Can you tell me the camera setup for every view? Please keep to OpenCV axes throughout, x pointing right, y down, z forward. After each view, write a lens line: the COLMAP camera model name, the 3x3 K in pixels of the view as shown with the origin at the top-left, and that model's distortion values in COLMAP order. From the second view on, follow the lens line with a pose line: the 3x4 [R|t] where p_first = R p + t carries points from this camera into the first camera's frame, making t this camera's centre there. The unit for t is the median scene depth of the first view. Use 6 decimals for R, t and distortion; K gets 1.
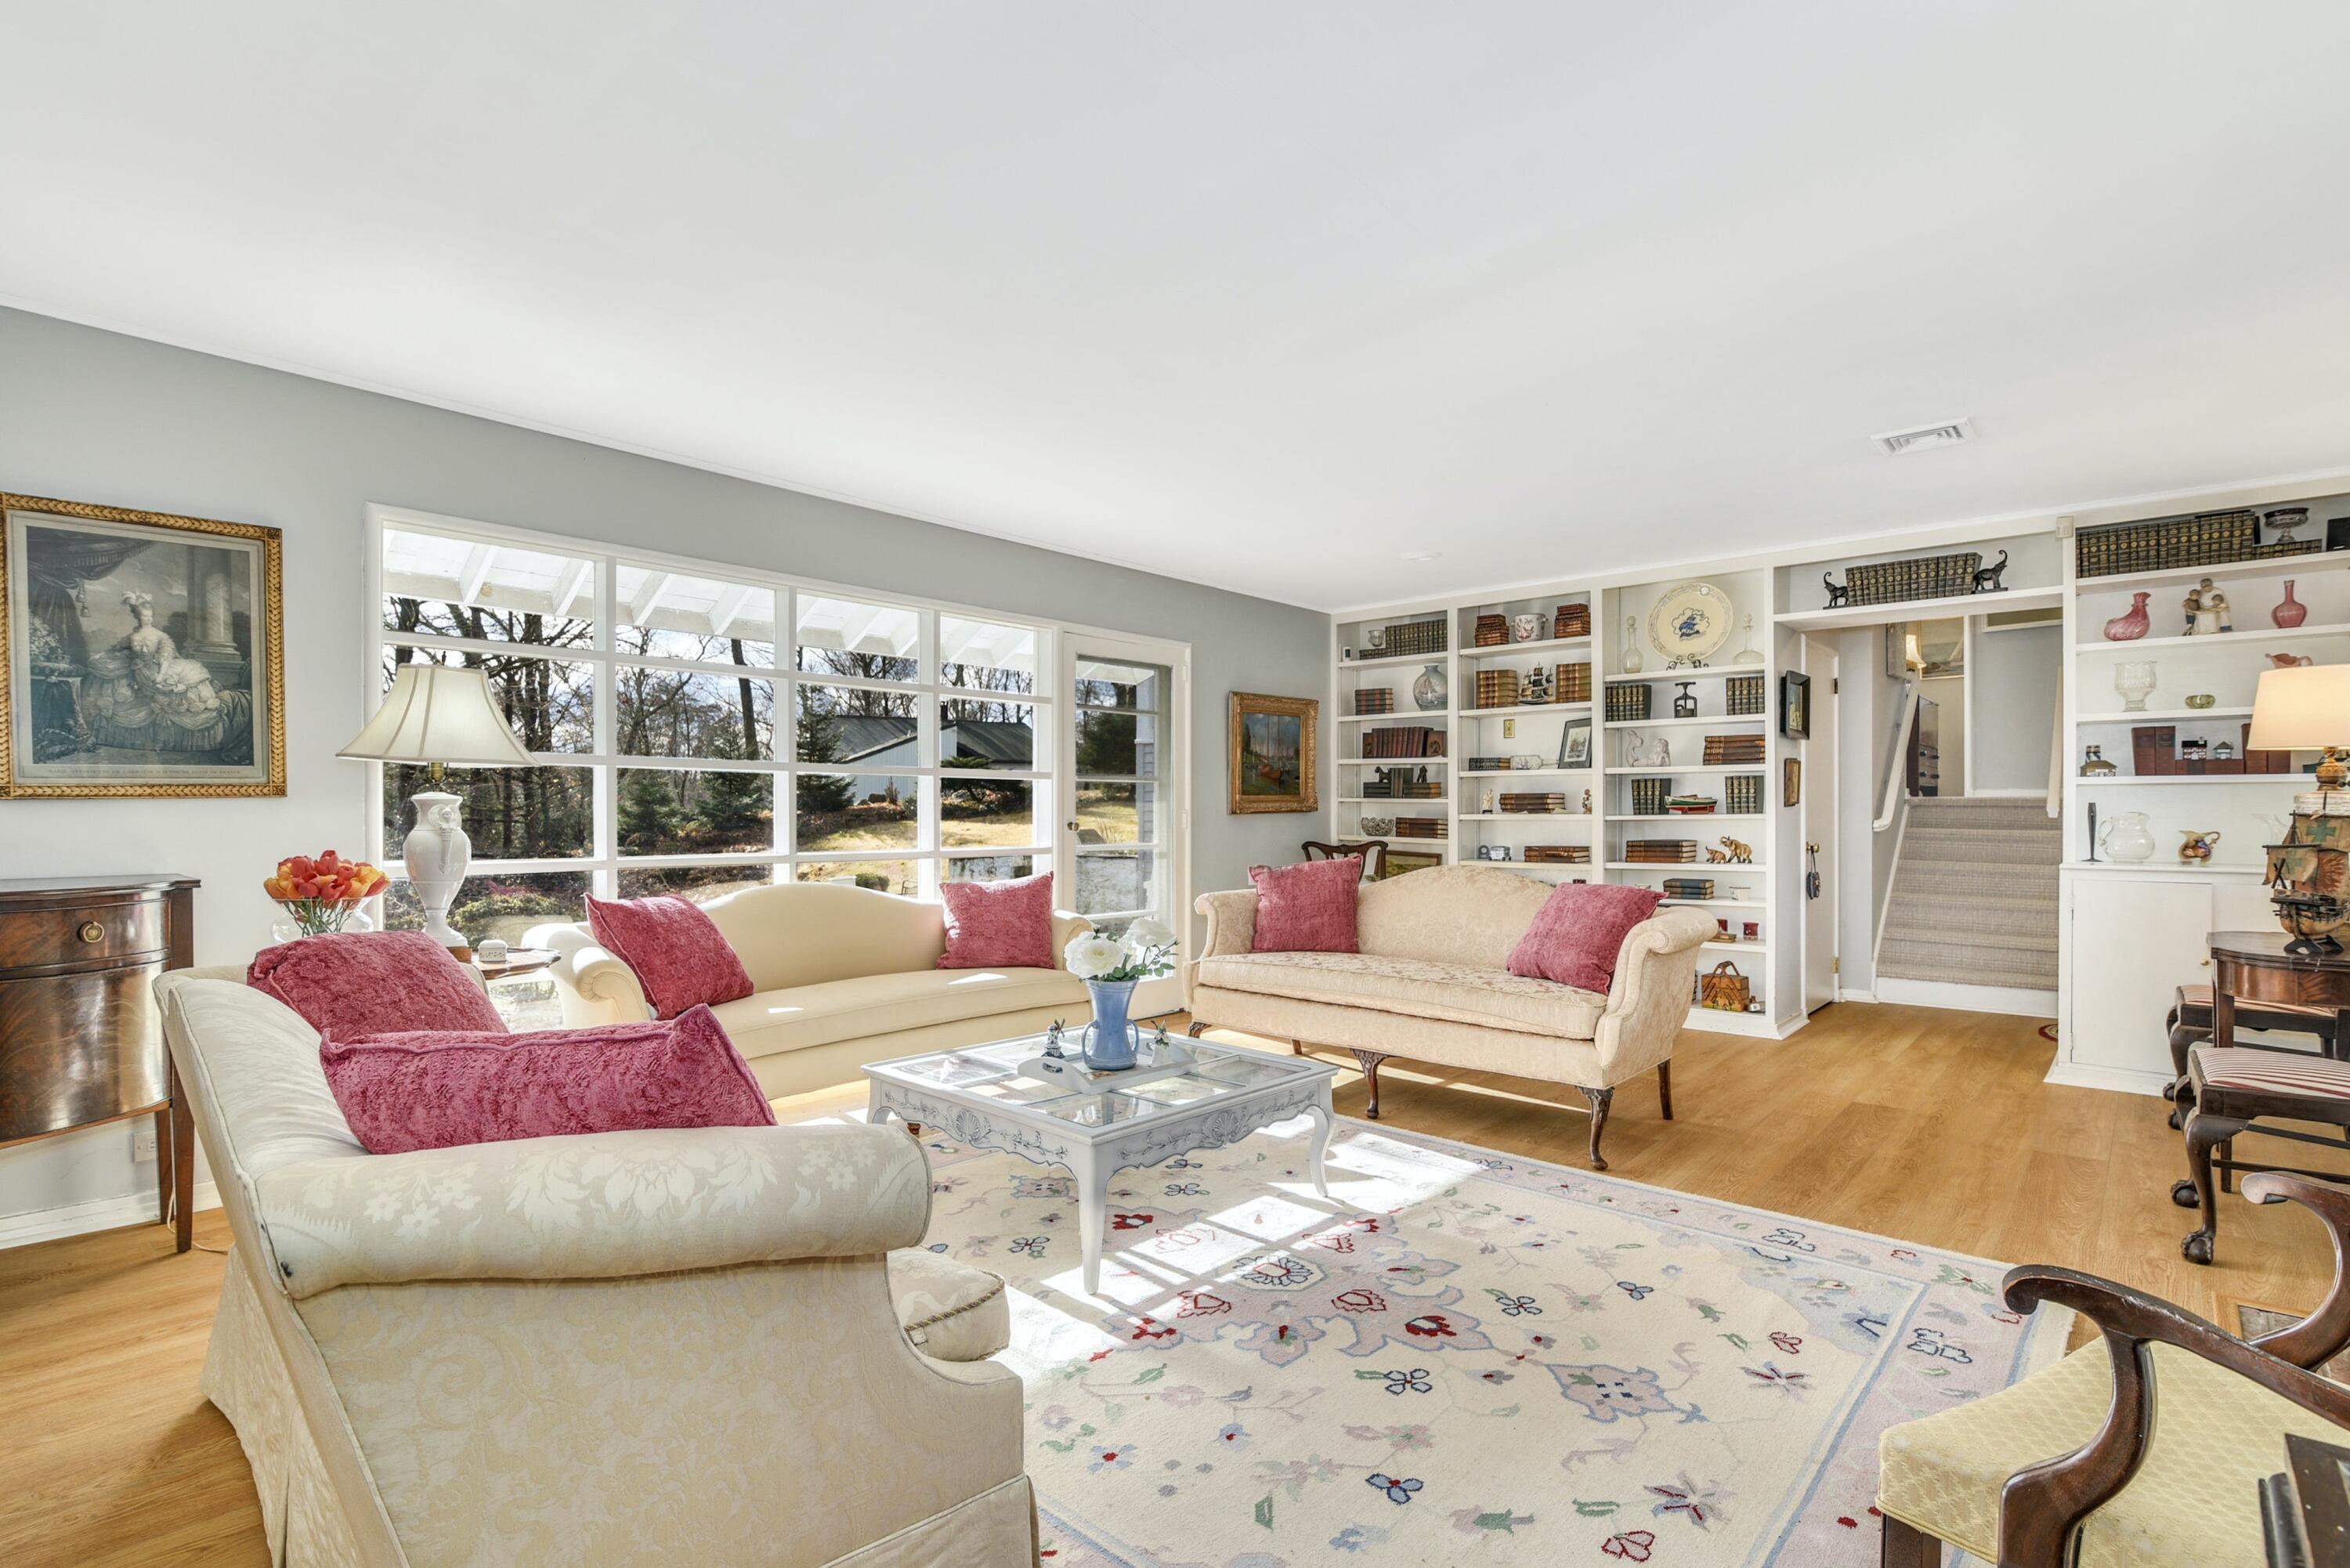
lens RADIAL K [[1083.1, 0, 1176.3], [0, 1083.1, 804.1], [0, 0, 1]] dist [-0.027543, 0.000342]
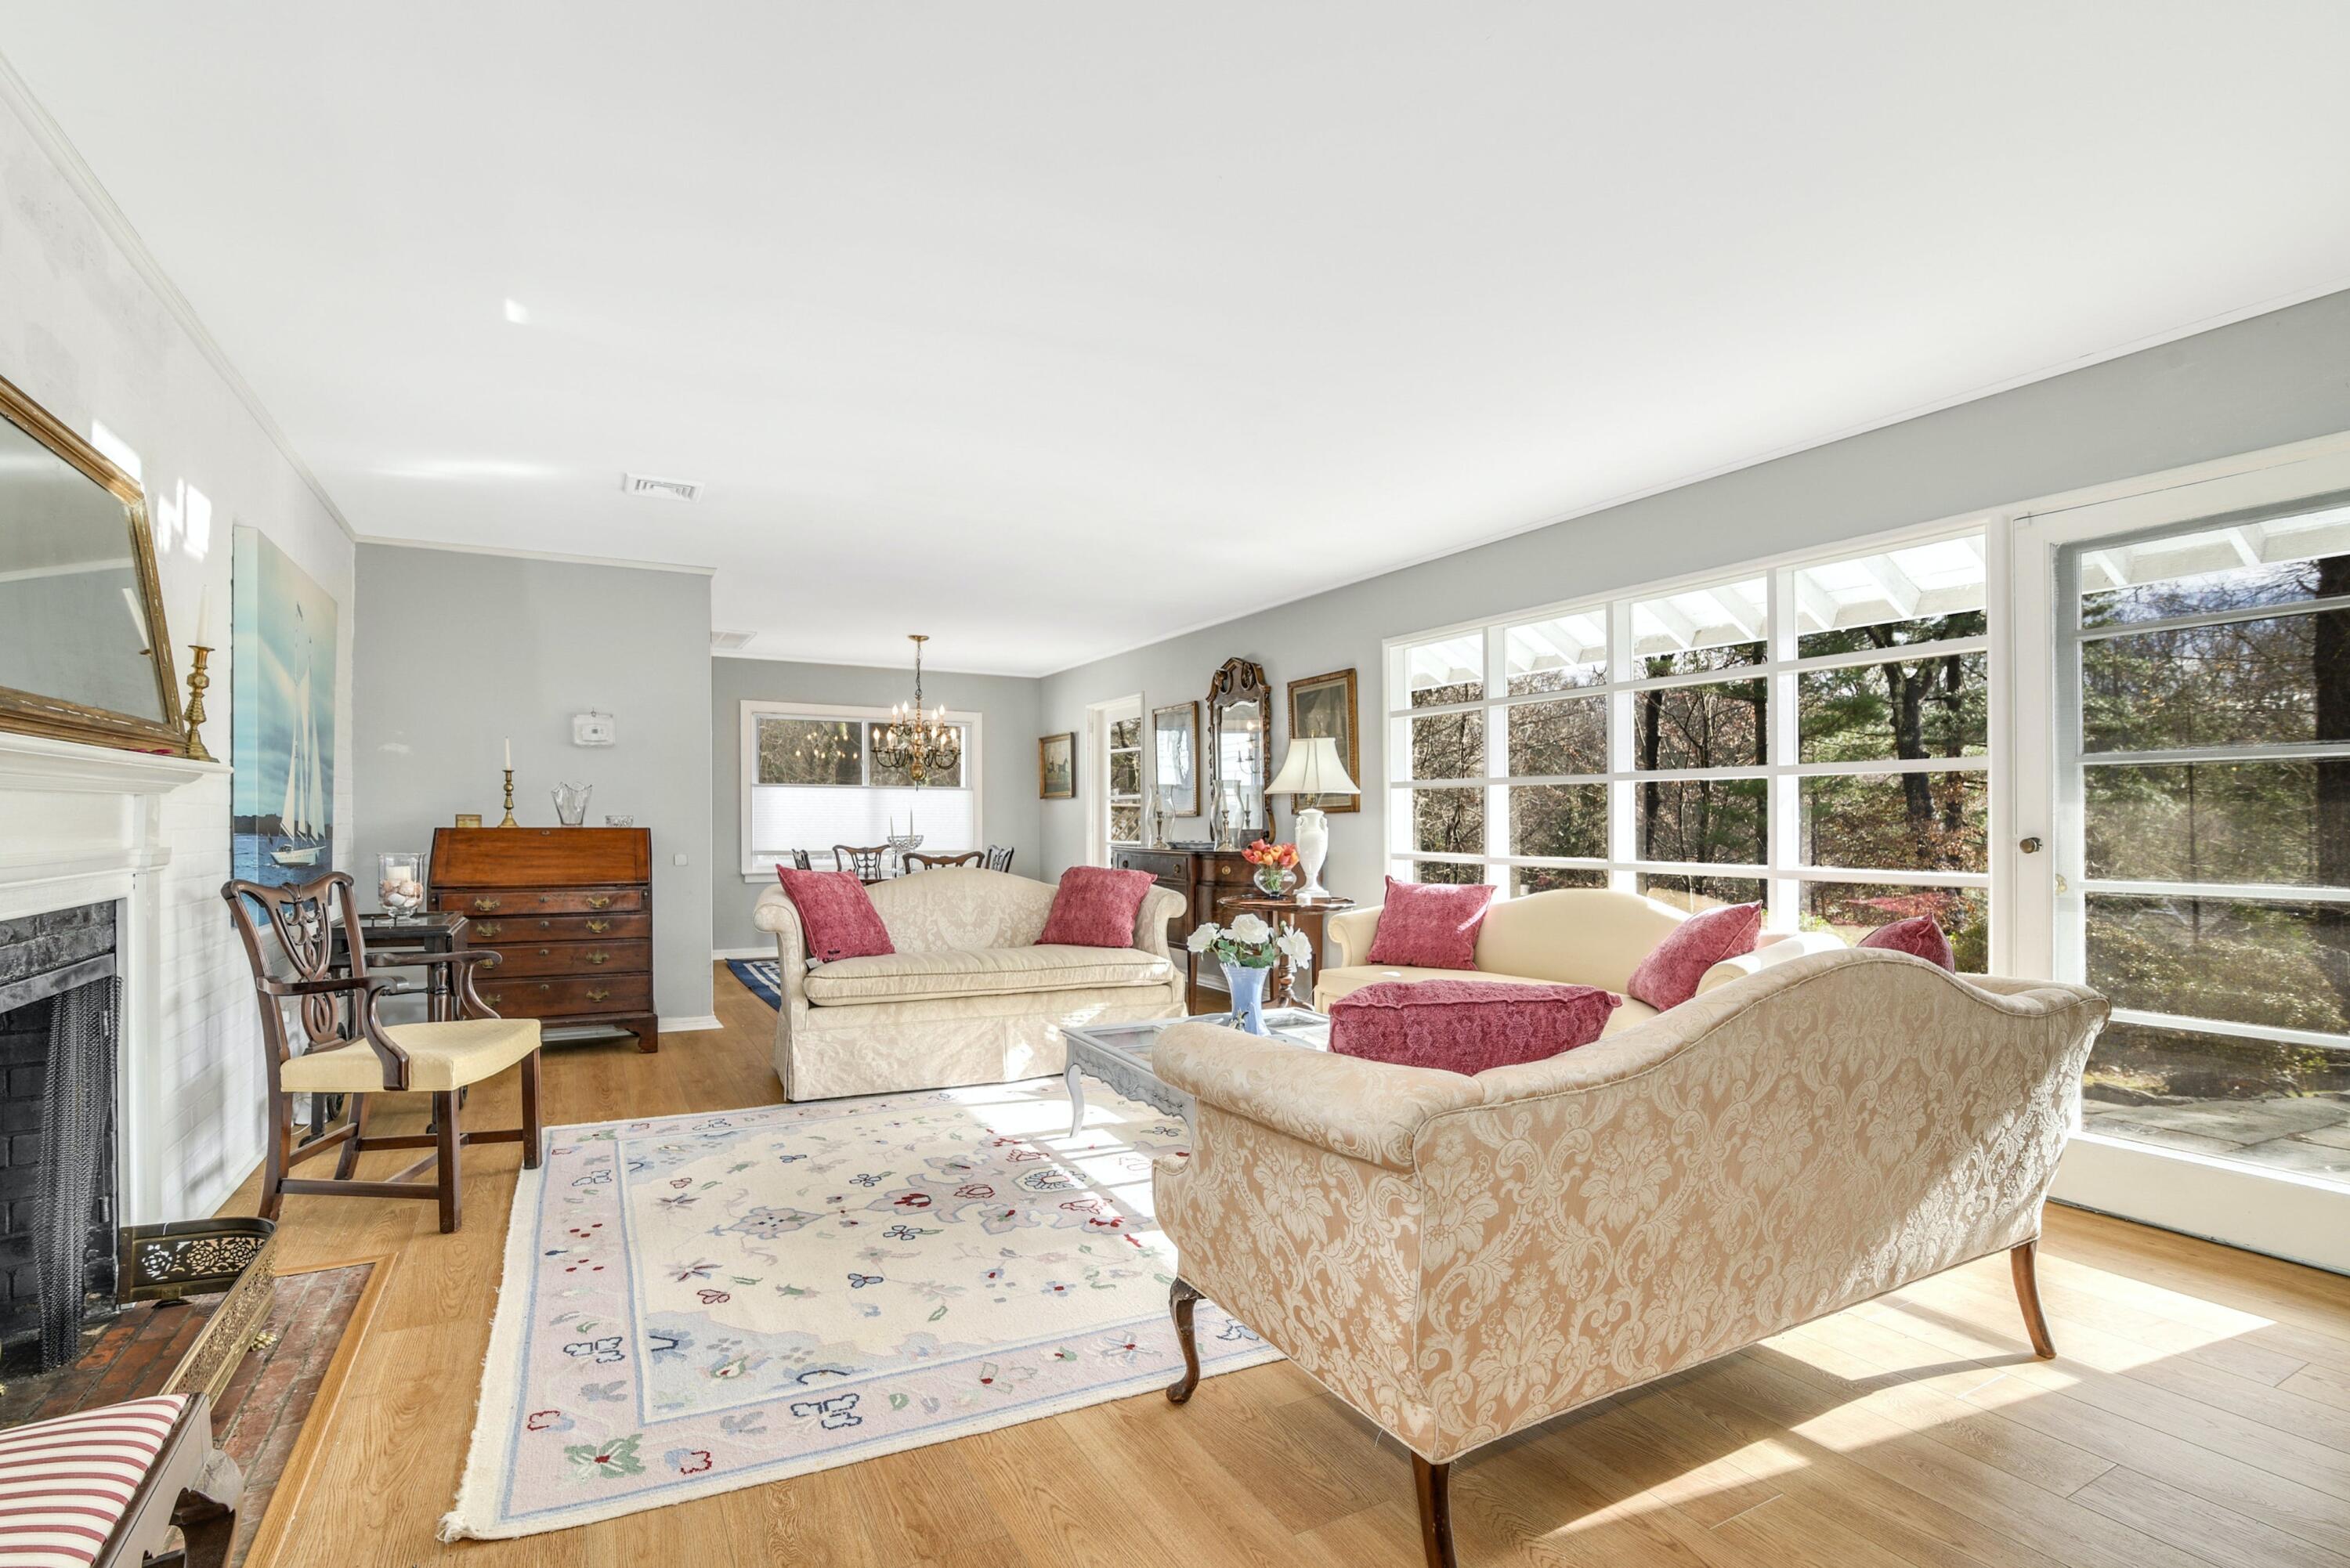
lens RADIAL K [[1083.1, 0, 1179.0], [0, 1083.1, 807.2], [0, 0, 1]] dist [-0.027543, 0.000342]
pose [[-0.301882, -0.009572, -0.953297, 1.381951], [0.003357, 0.999933, -0.011103, 0.006749], [0.953339, -0.006552, -0.301830, 1.666517]]
